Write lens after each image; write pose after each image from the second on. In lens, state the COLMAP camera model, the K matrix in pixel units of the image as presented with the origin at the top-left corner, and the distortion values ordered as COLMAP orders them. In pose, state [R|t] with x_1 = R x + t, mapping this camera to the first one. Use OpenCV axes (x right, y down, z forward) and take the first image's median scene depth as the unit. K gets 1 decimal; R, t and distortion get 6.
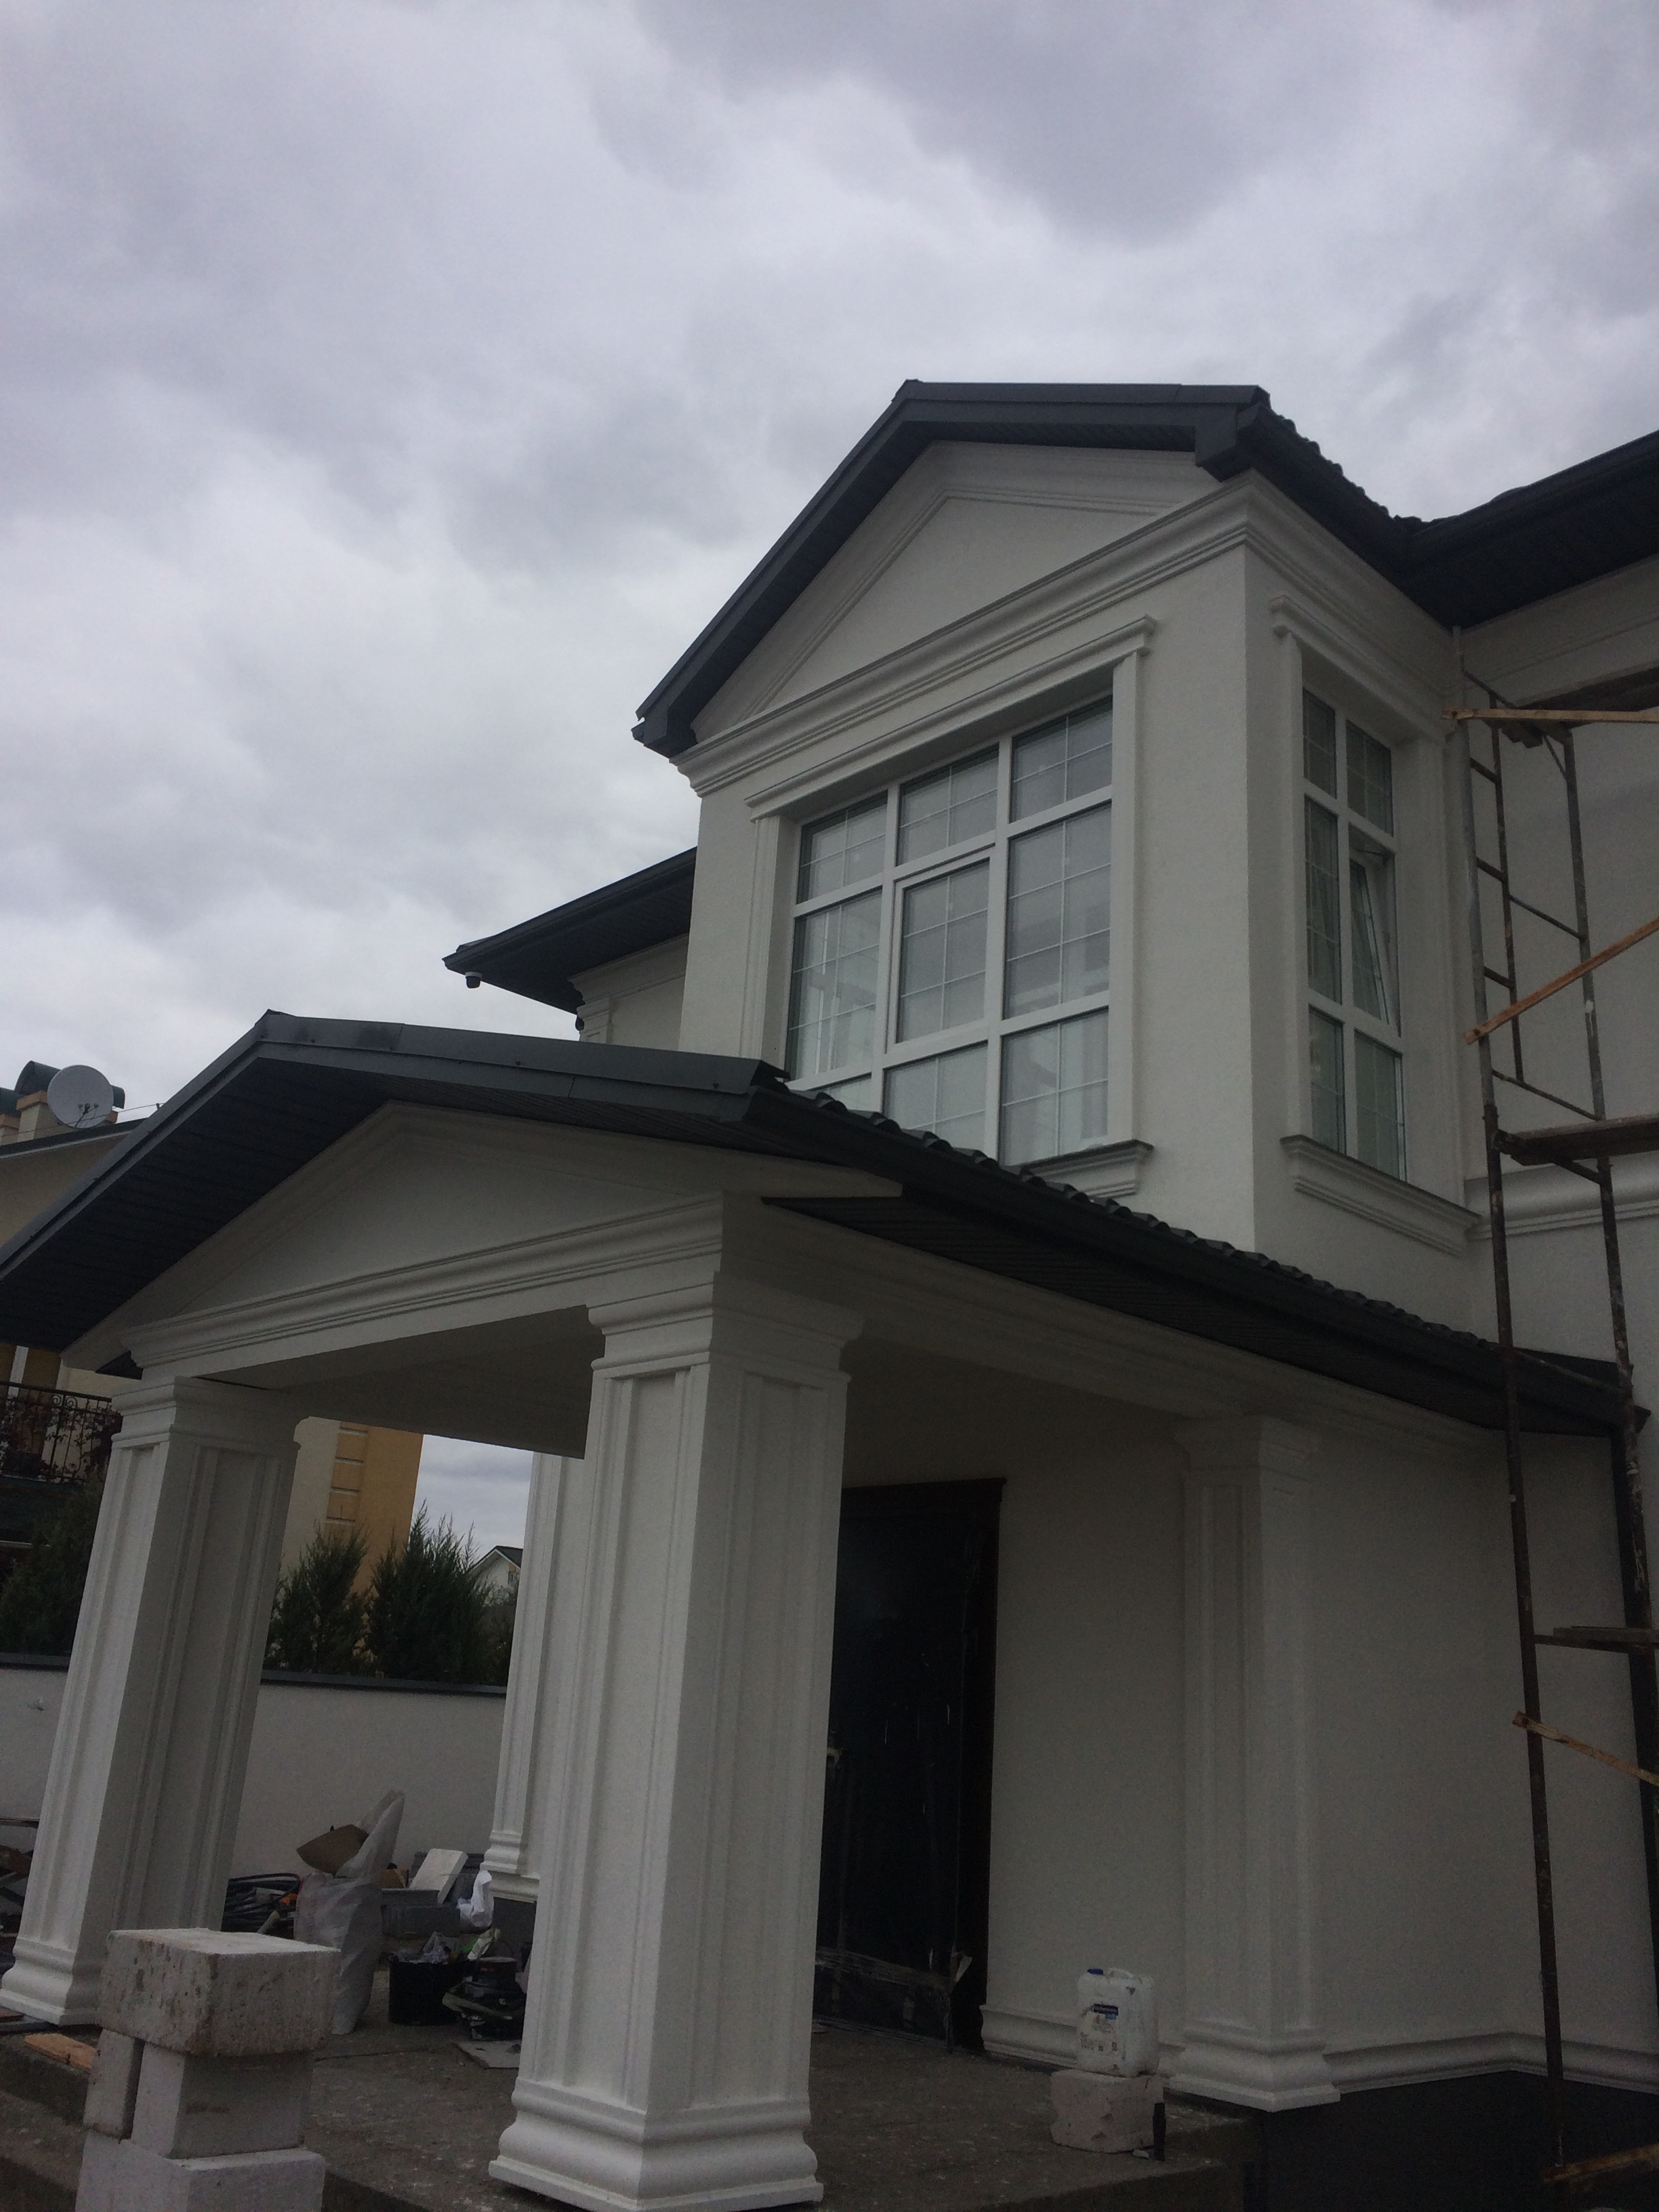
lens RADIAL K [[1880.0, 0, 840.1], [0, 1880.0, 1167.5], [0, 0, 1]] dist [0.041532, -0.005121]
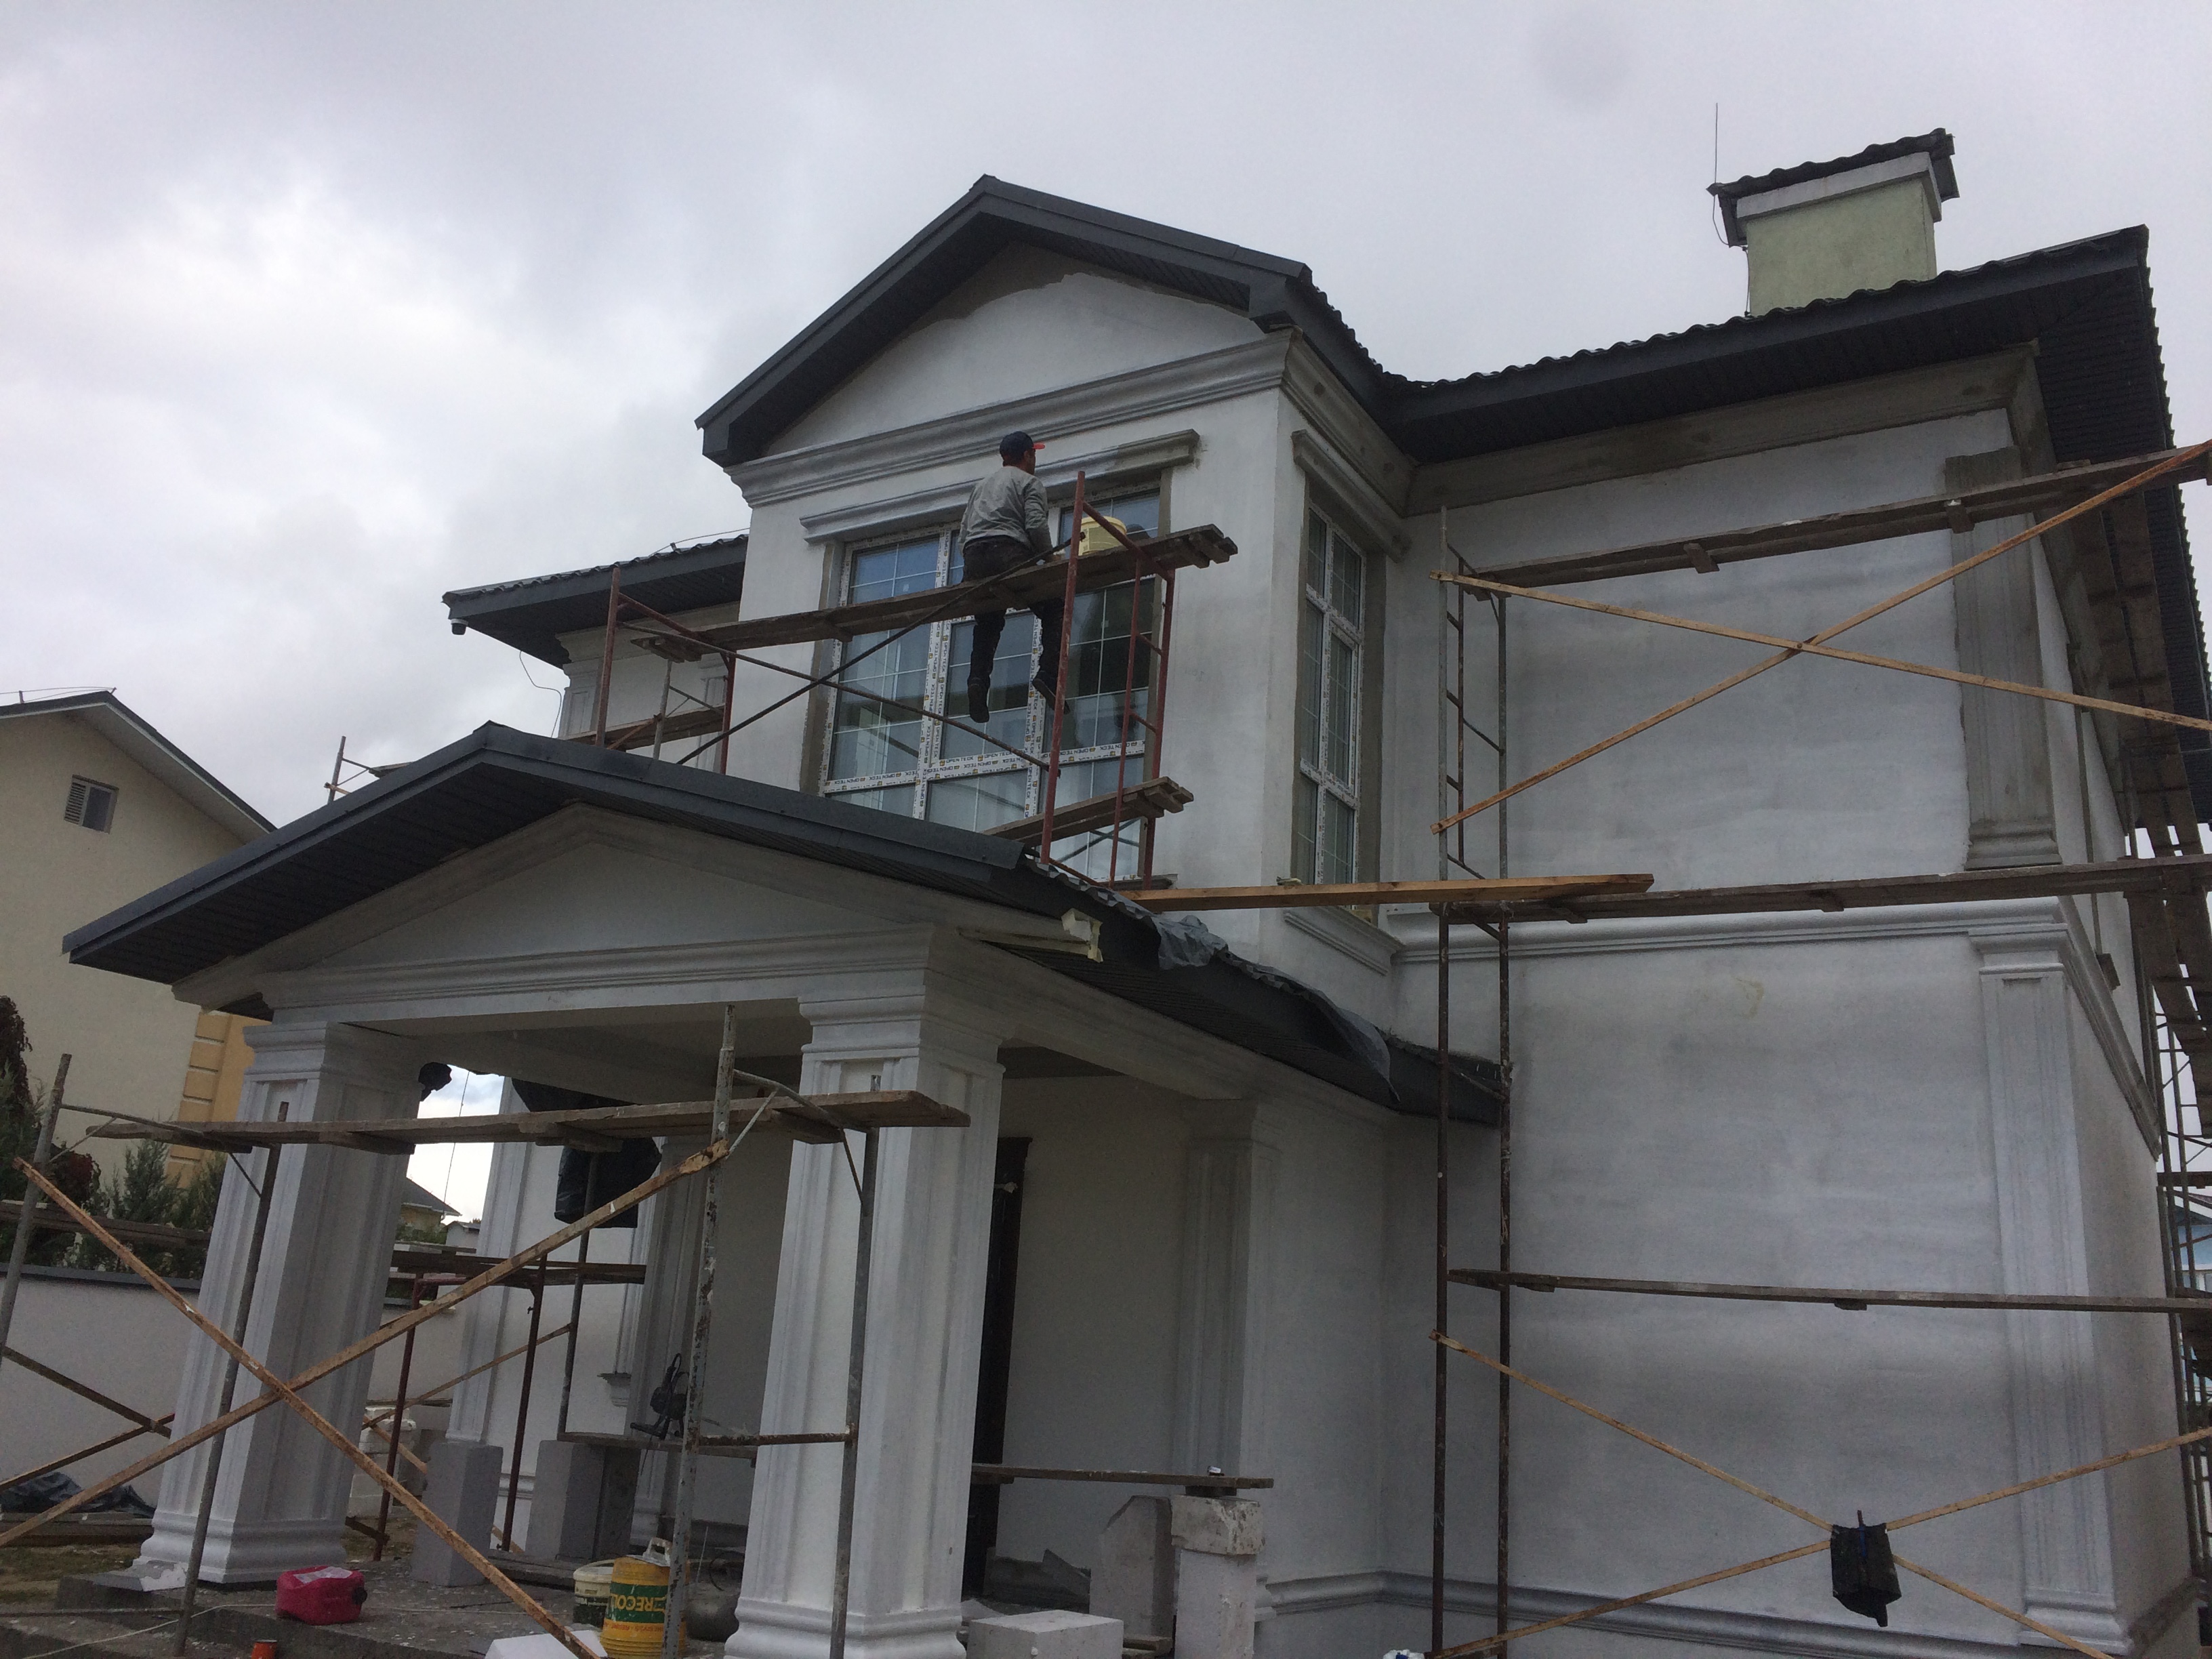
lens RADIAL K [[1847.7, 0, 1106.8], [0, 1847.7, 905.9], [0, 0, 1]] dist [0.036103, 0.005076]
pose [[0.968355, 0.069164, 0.239803, -0.160268], [-0.082247, 0.995597, 0.044973, -0.041704], [-0.235637, -0.063273, 0.969779, -0.158147]]
